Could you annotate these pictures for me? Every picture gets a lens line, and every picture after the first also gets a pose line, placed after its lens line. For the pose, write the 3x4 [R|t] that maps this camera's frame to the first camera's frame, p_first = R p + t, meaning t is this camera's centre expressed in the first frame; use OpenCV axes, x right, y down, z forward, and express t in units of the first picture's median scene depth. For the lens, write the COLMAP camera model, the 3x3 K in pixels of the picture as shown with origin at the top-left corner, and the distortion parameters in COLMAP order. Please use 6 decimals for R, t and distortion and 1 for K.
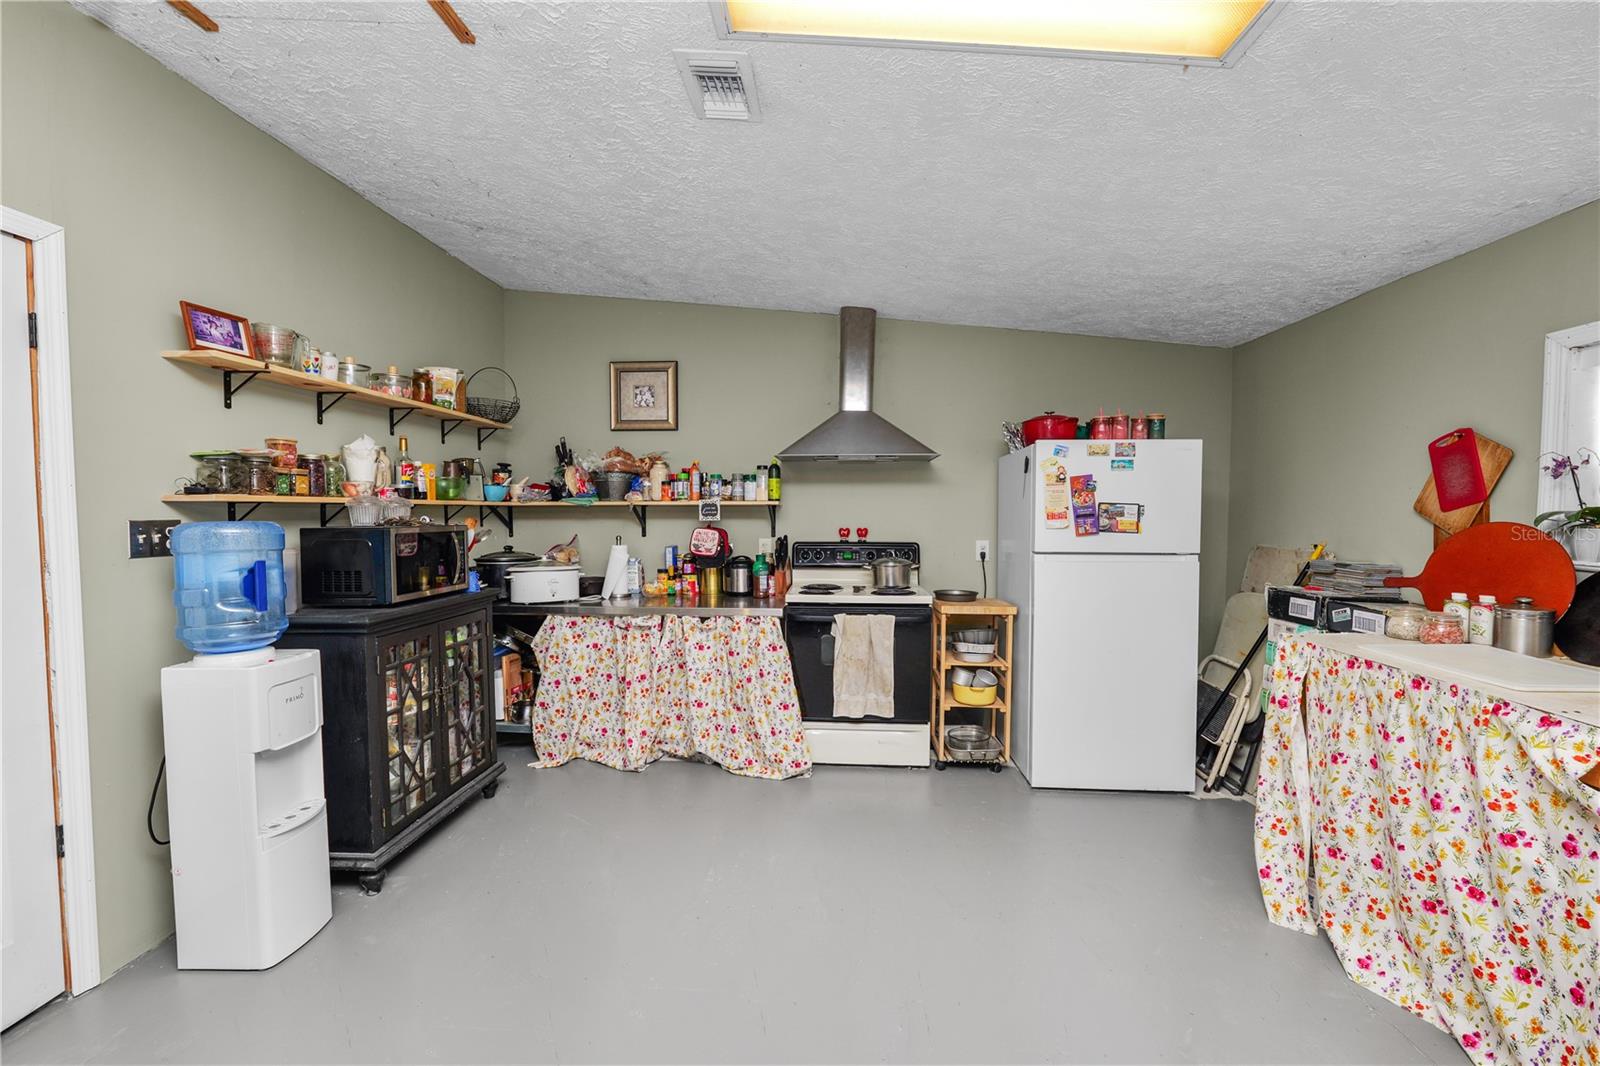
lens RADIAL K [[650.2, 0, 804.1], [0, 650.2, 537.5], [0, 0, 1]] dist [-0.011354, -0.000325]
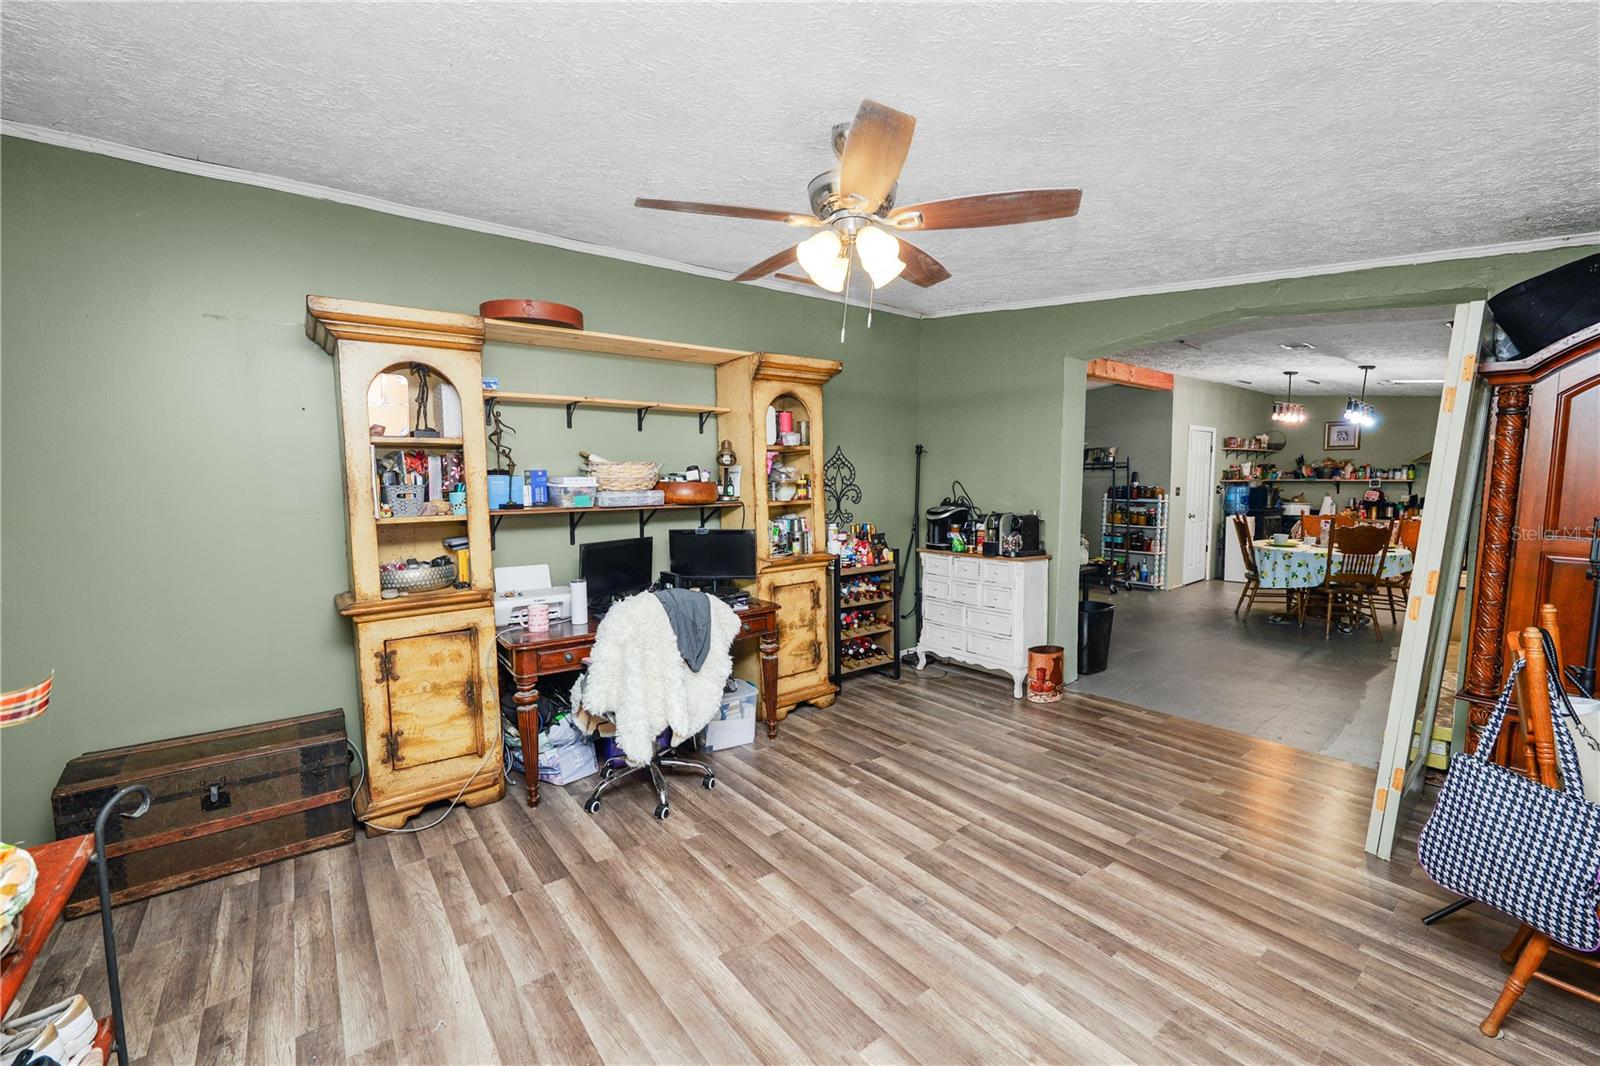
lens RADIAL K [[650.2, 0, 801.9], [0, 650.2, 533.7], [0, 0, 1]] dist [-0.011354, -0.000325]
pose [[0.673168, 0.062616, -0.736834, 0.244837], [-0.022417, 0.997679, 0.064302, 0.048675], [0.739150, -0.026768, 0.673009, -2.711860]]
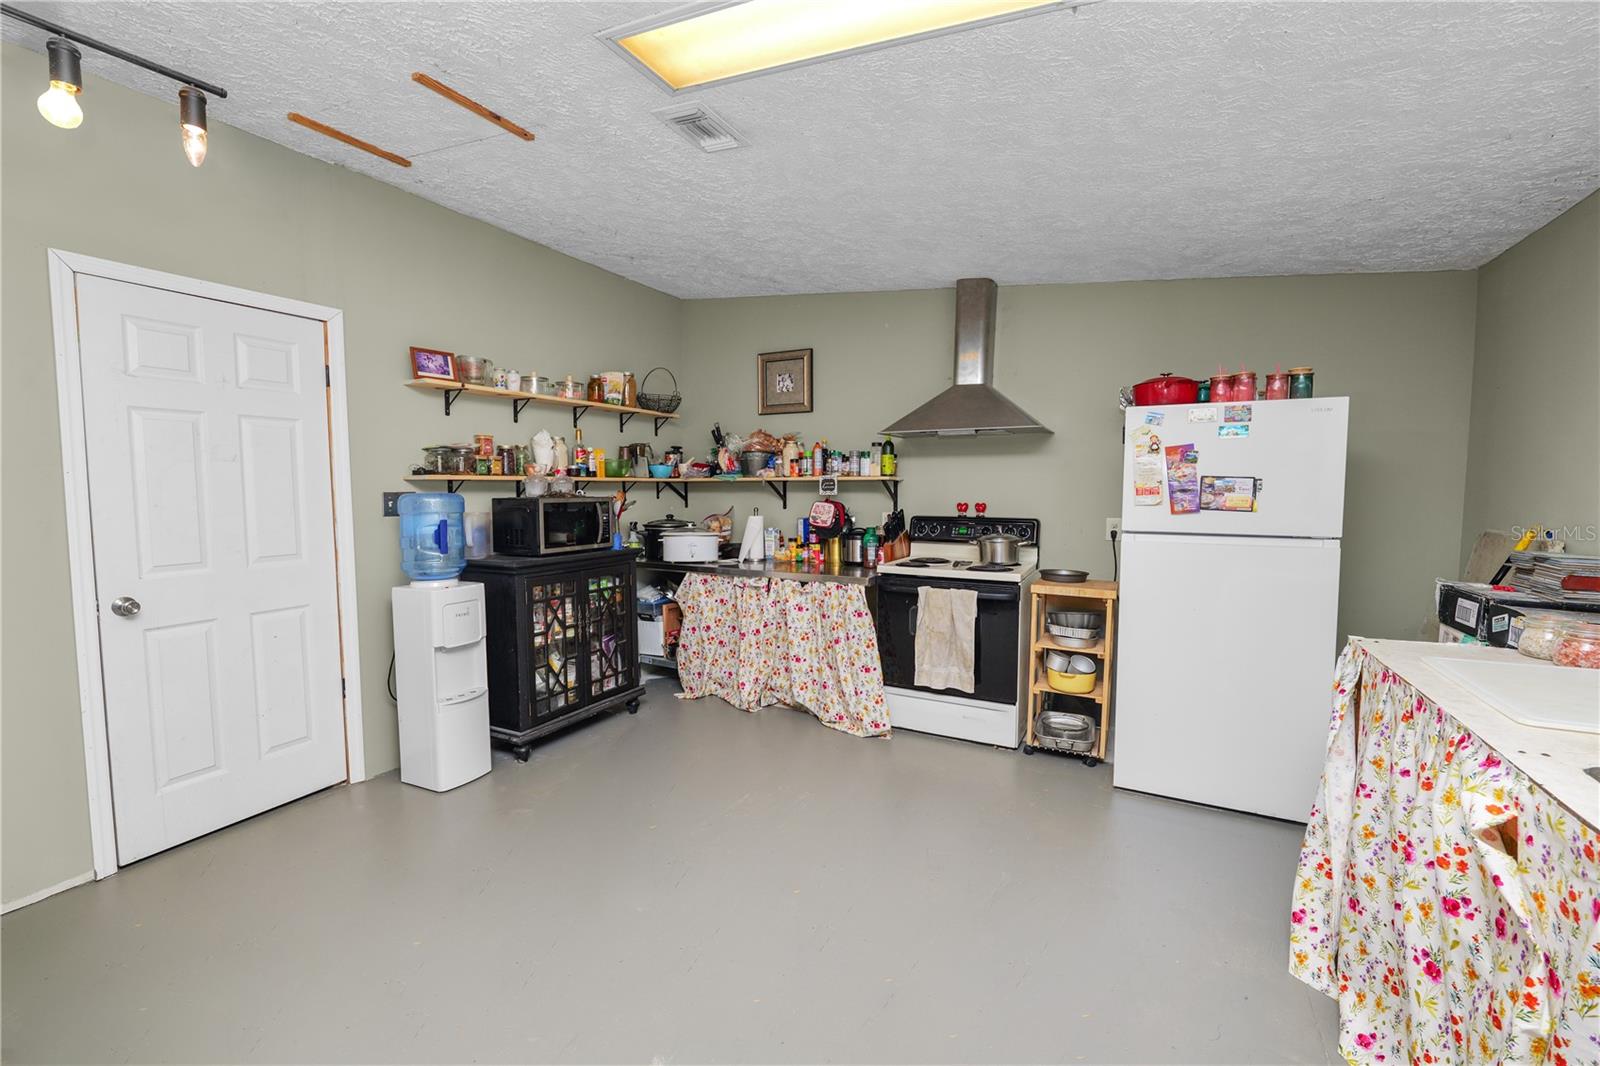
lens RADIAL K [[650.2, 0, 799.2], [0, 650.2, 528.4], [0, 0, 1]] dist [-0.011354, -0.000325]
pose [[0.912366, 0.026038, -0.408548, 0.304727], [-0.015979, 0.999480, 0.028016, 0.000848], [0.409064, -0.019033, 0.912307, -0.013784]]
